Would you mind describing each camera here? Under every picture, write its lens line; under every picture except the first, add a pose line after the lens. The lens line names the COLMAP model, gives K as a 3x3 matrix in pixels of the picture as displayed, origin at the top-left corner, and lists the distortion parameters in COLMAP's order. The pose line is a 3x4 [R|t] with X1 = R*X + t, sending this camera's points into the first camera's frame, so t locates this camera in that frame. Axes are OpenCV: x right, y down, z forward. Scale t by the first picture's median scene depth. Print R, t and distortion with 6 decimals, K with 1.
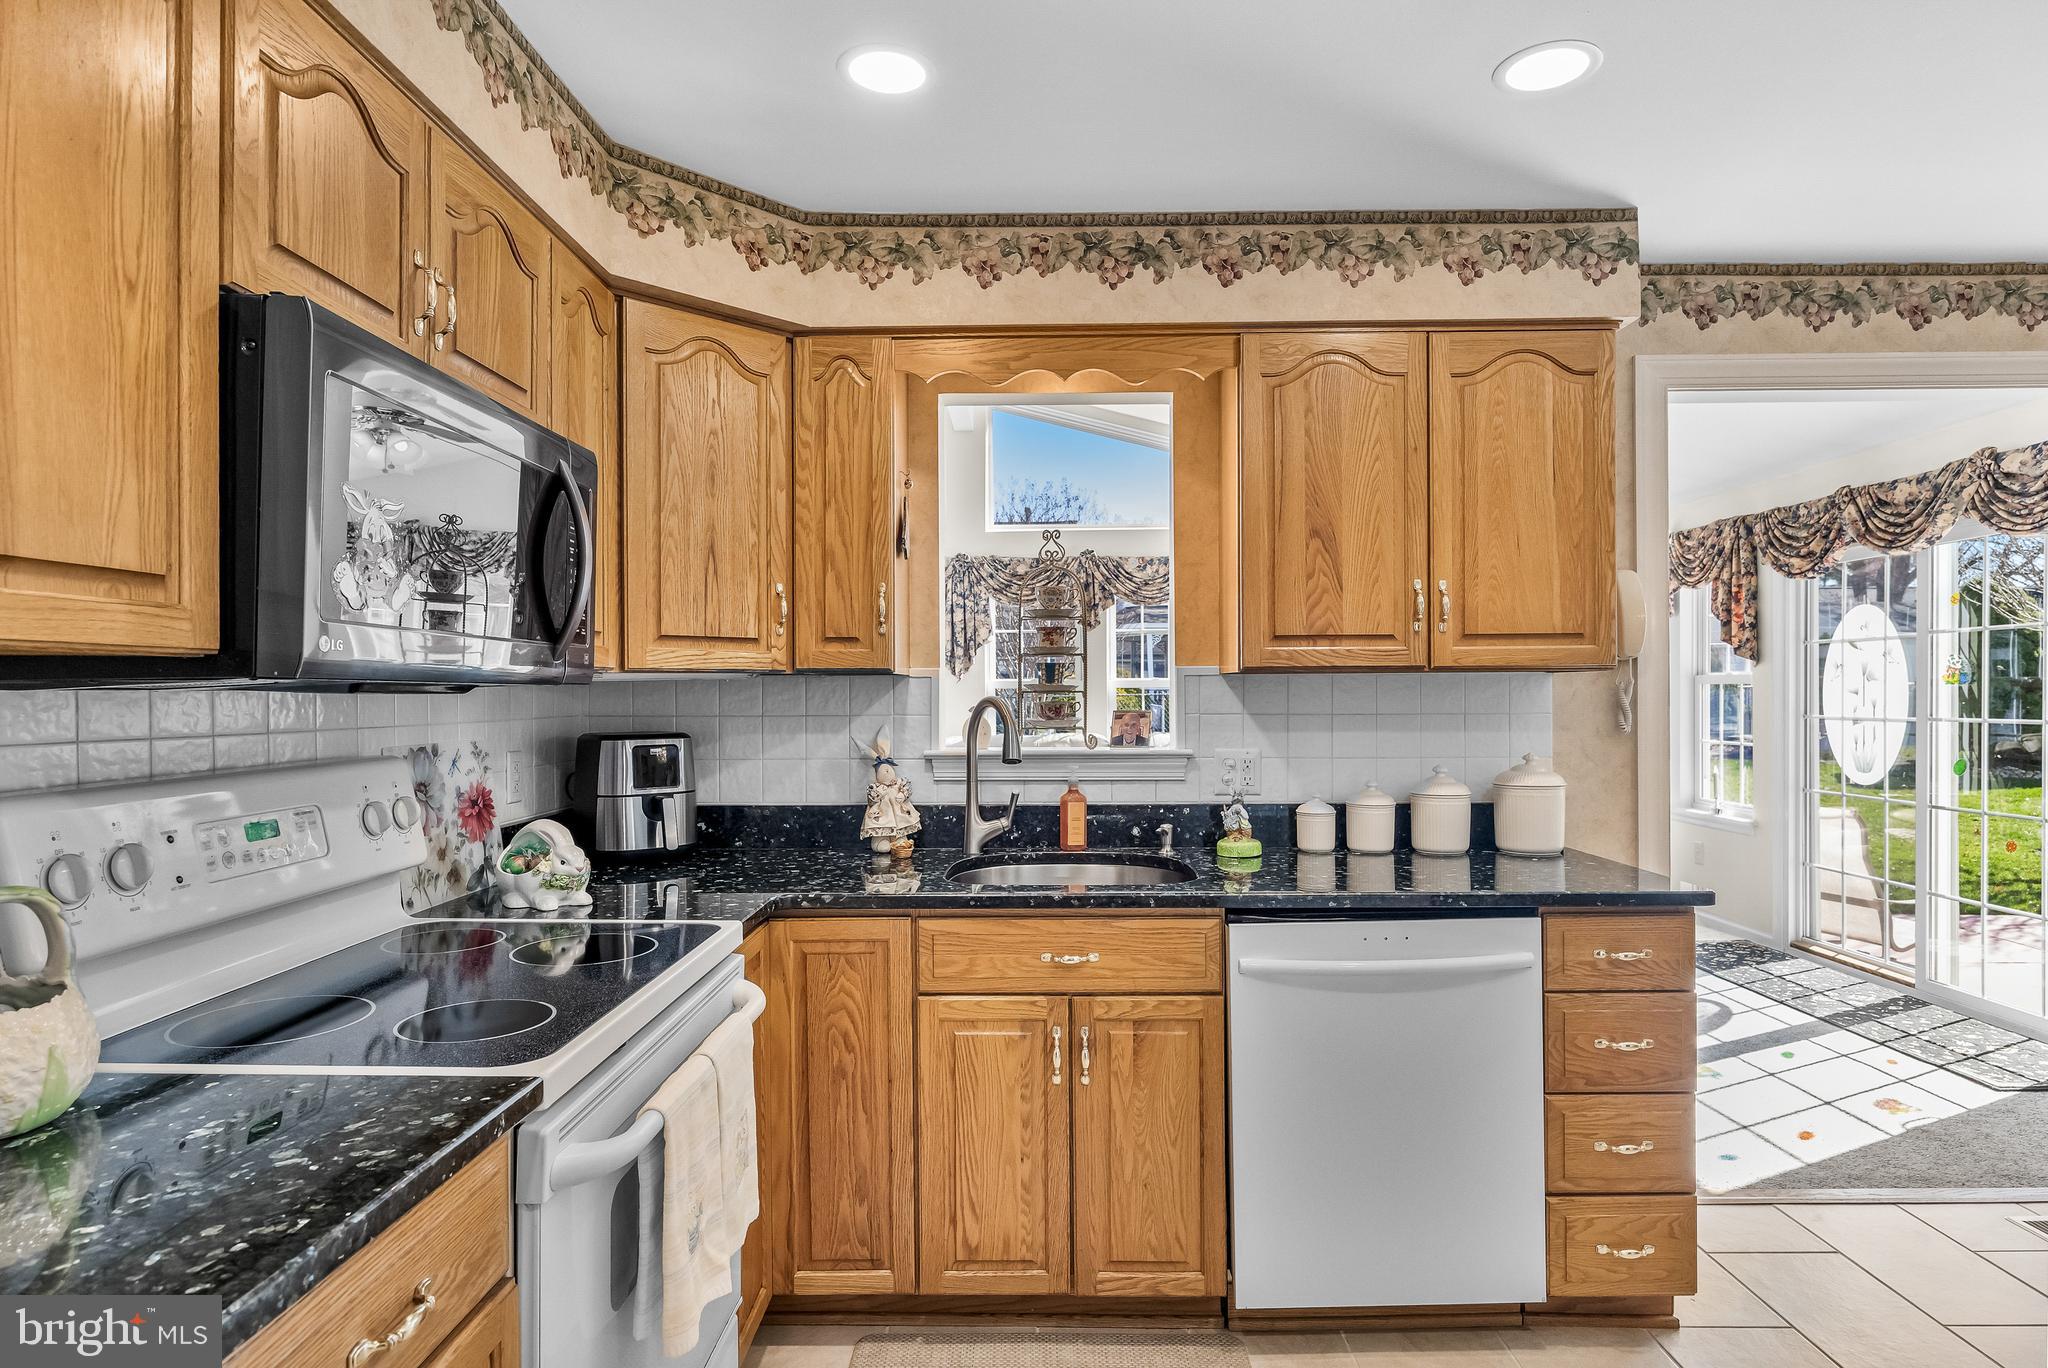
lens RADIAL K [[1113.7, 0, 1021.0], [0, 1113.7, 703.4], [0, 0, 1]] dist [-0.005330, -0.000898]
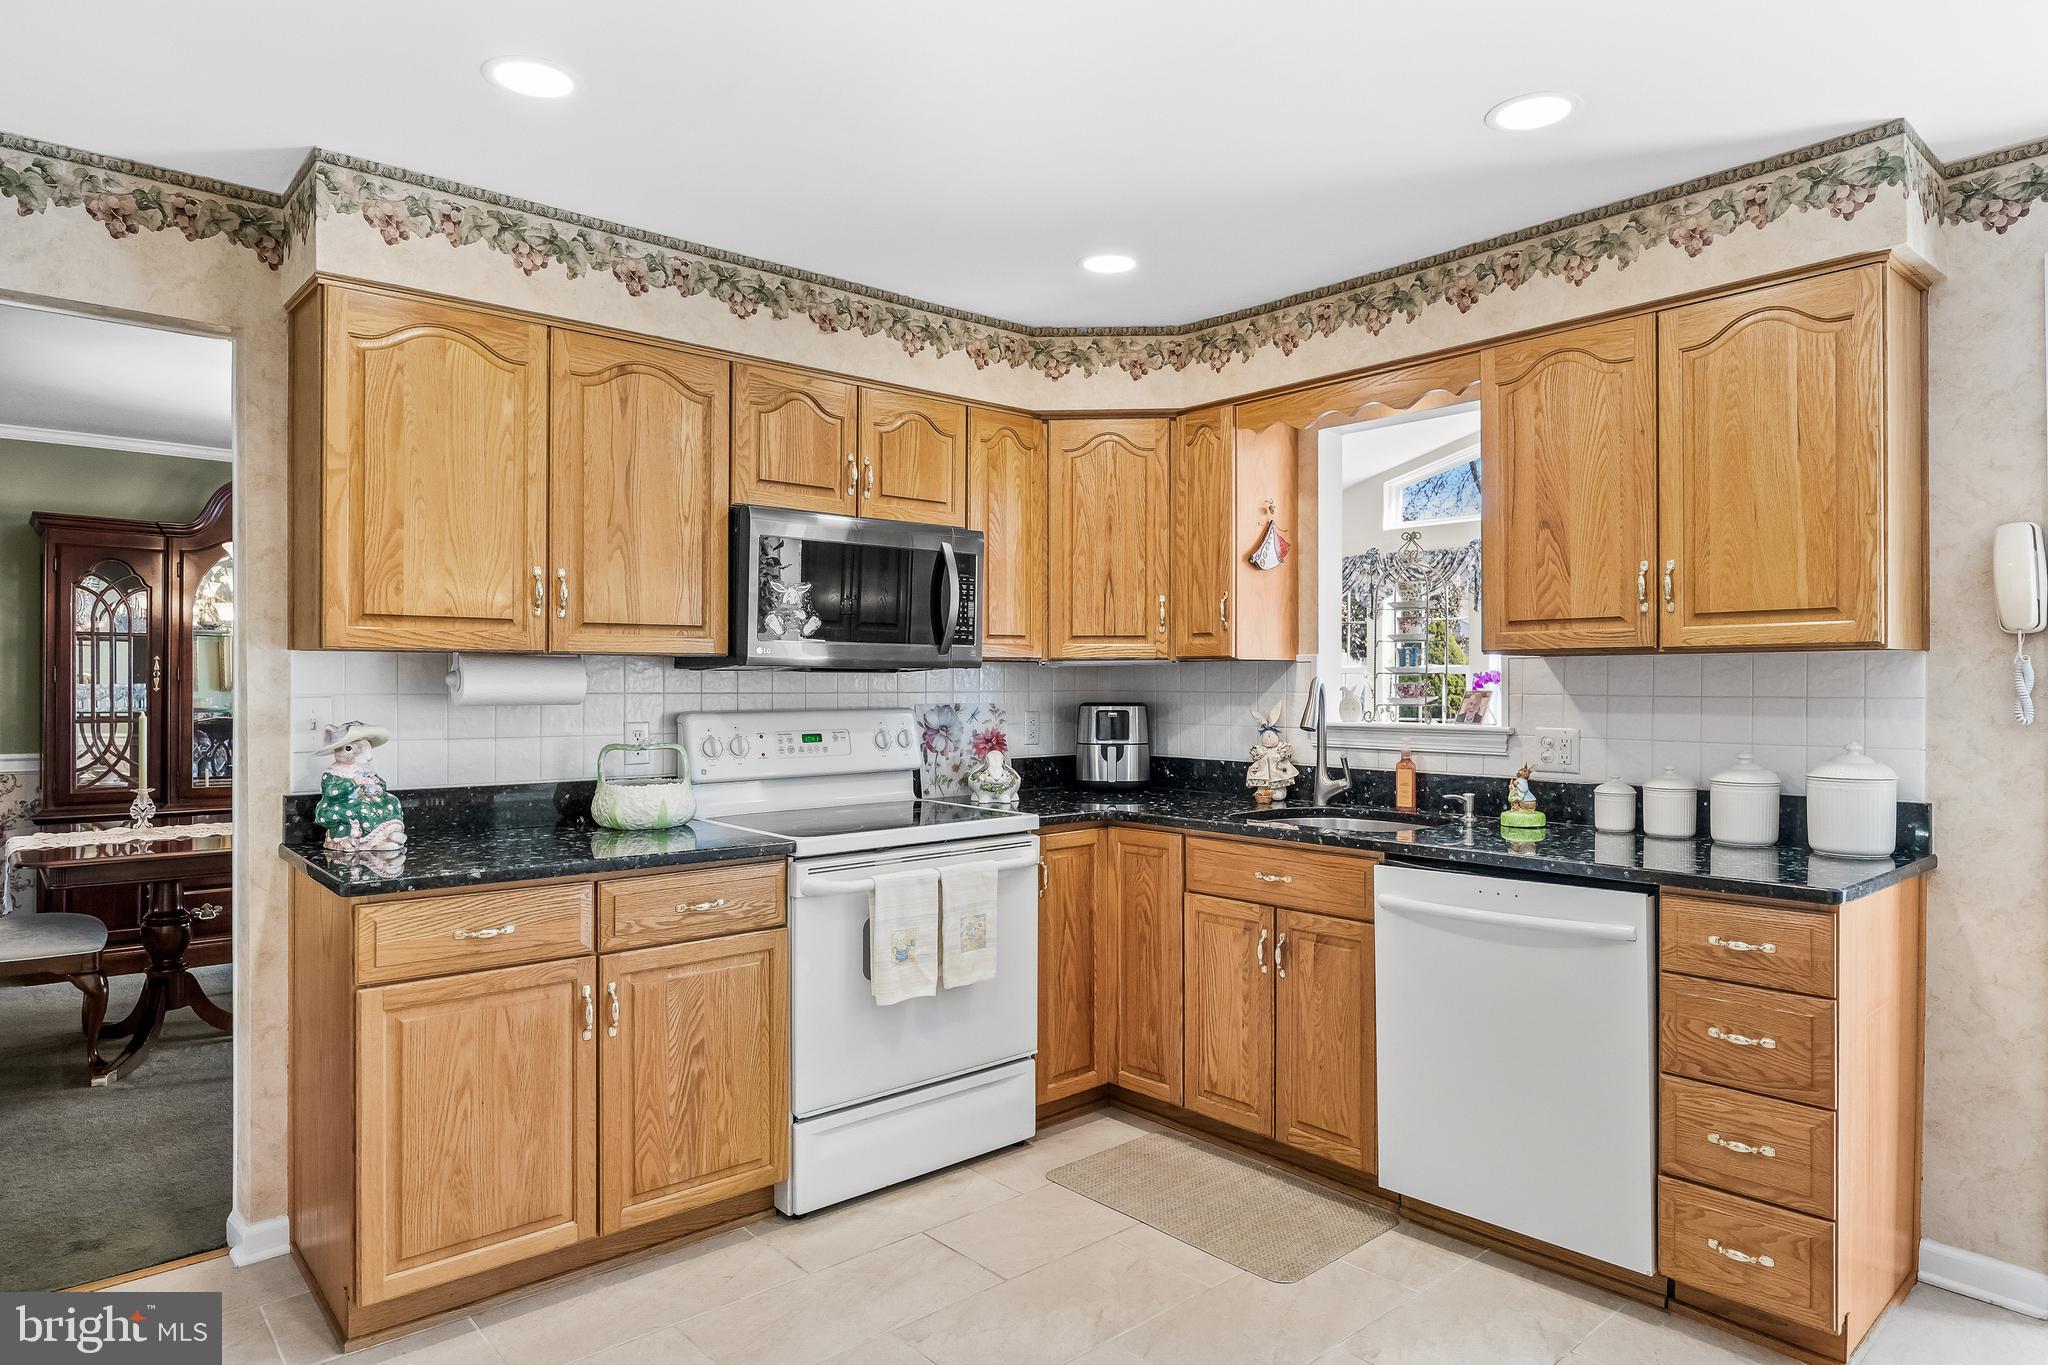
lens RADIAL K [[1197.8, 0, 1022.6], [0, 1197.8, 683.7], [0, 0, 1]] dist [-0.003483, -0.000052]
pose [[0.671411, 0.005558, -0.741065, 0.782850], [-0.010779, 0.999939, -0.002266, 0.007885], [0.741007, 0.009509, 0.671430, -0.138904]]
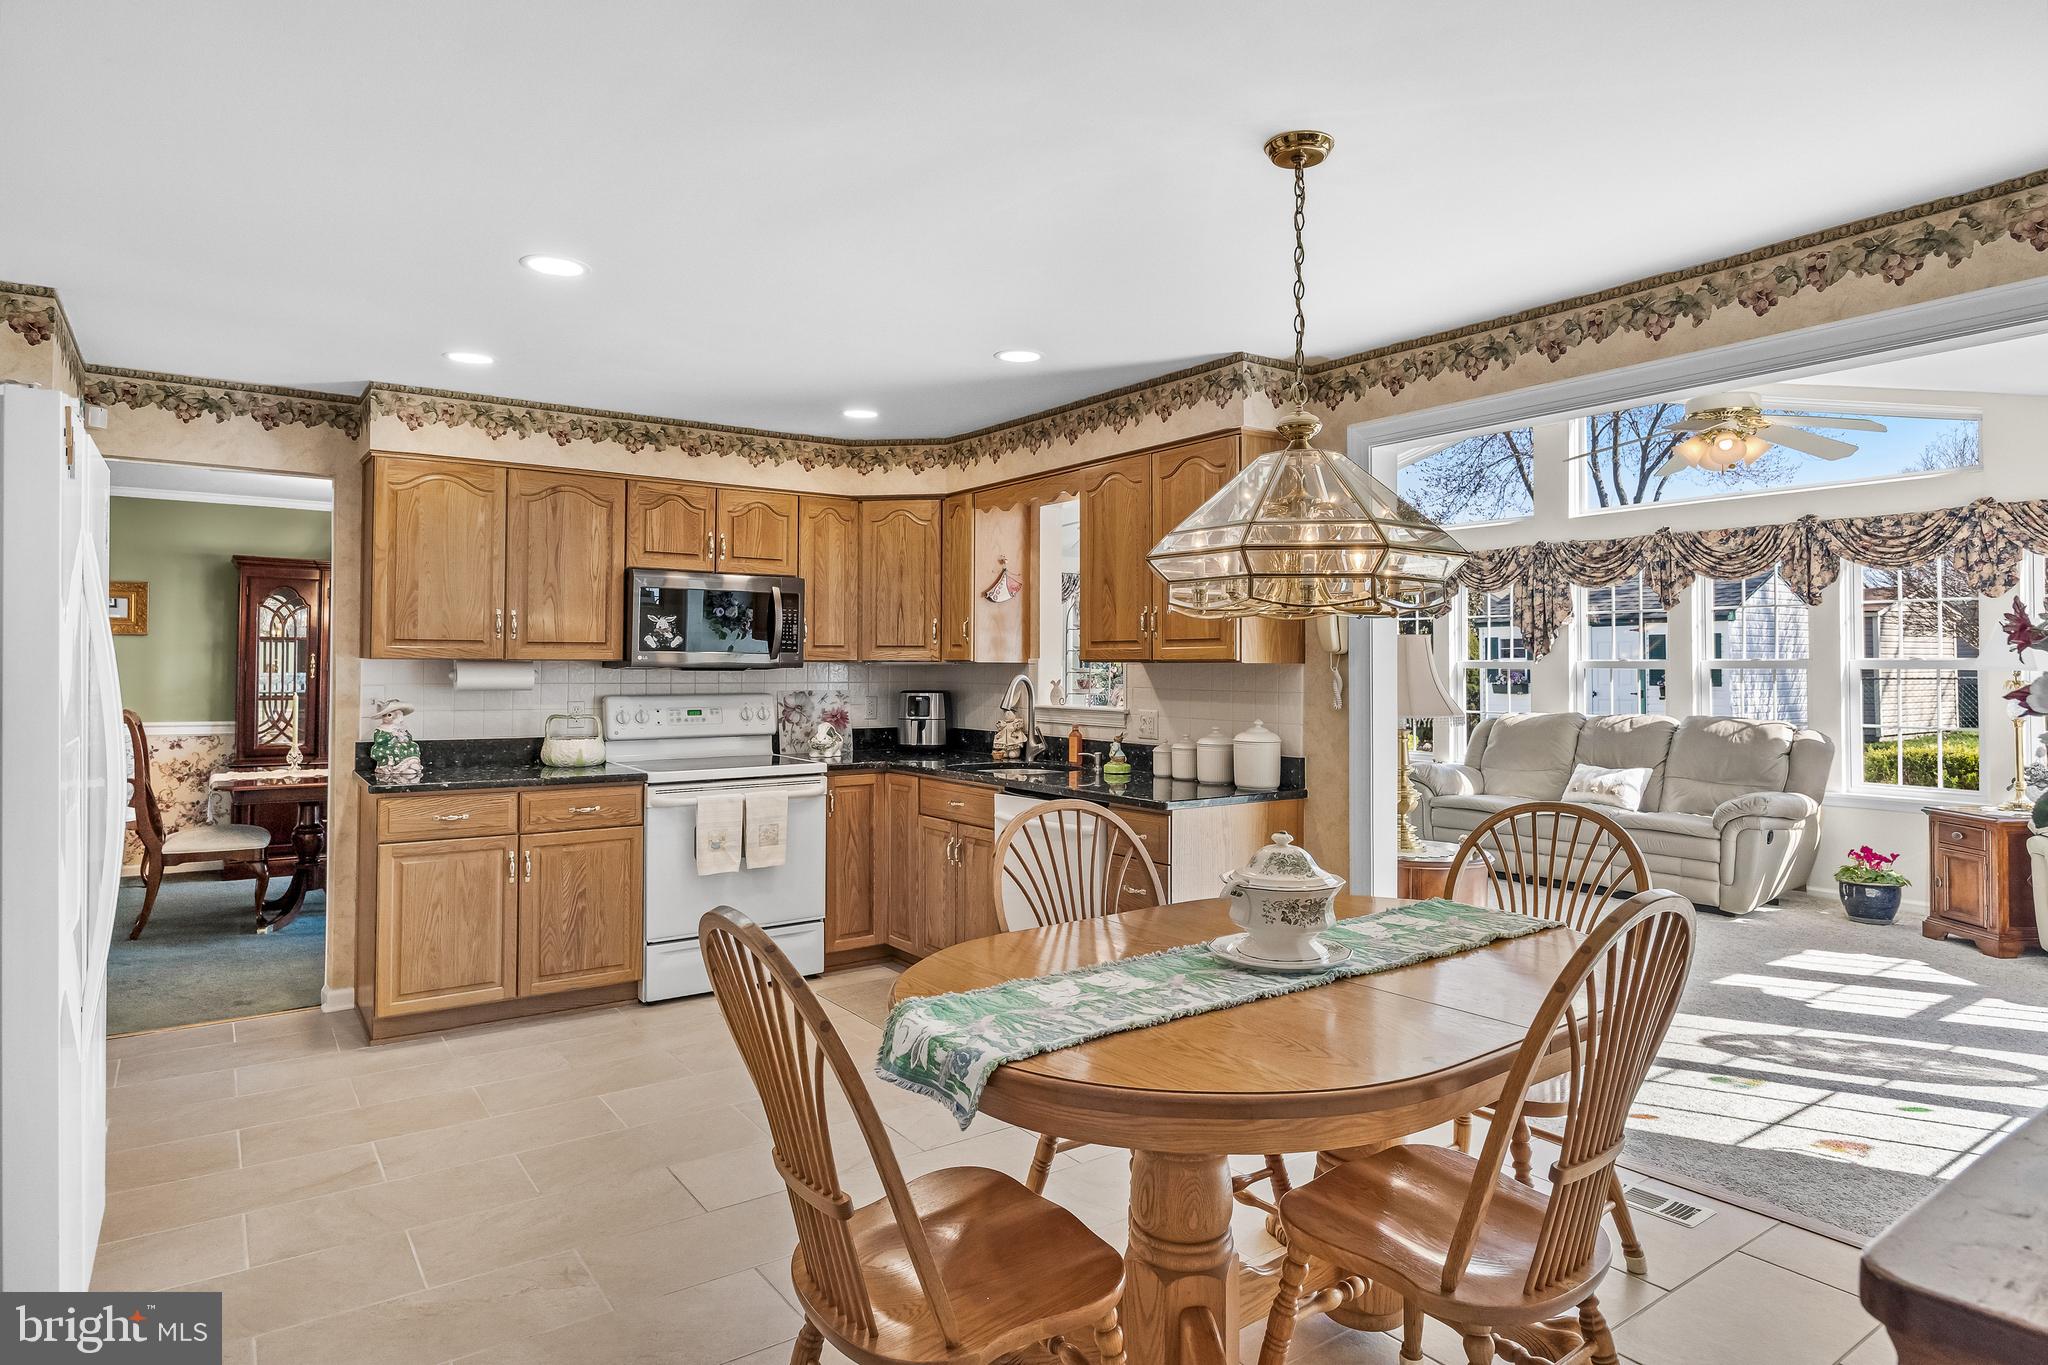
lens RADIAL K [[1145.4, 0, 1020.9], [0, 1145.4, 645.5], [0, 0, 1]] dist [-0.000136, 0.000417]
pose [[0.595549, -0.007433, -0.803284, 1.596575], [-0.015500, 0.999665, -0.020742, -0.016487], [0.803169, 0.024804, 0.595234, -0.140831]]
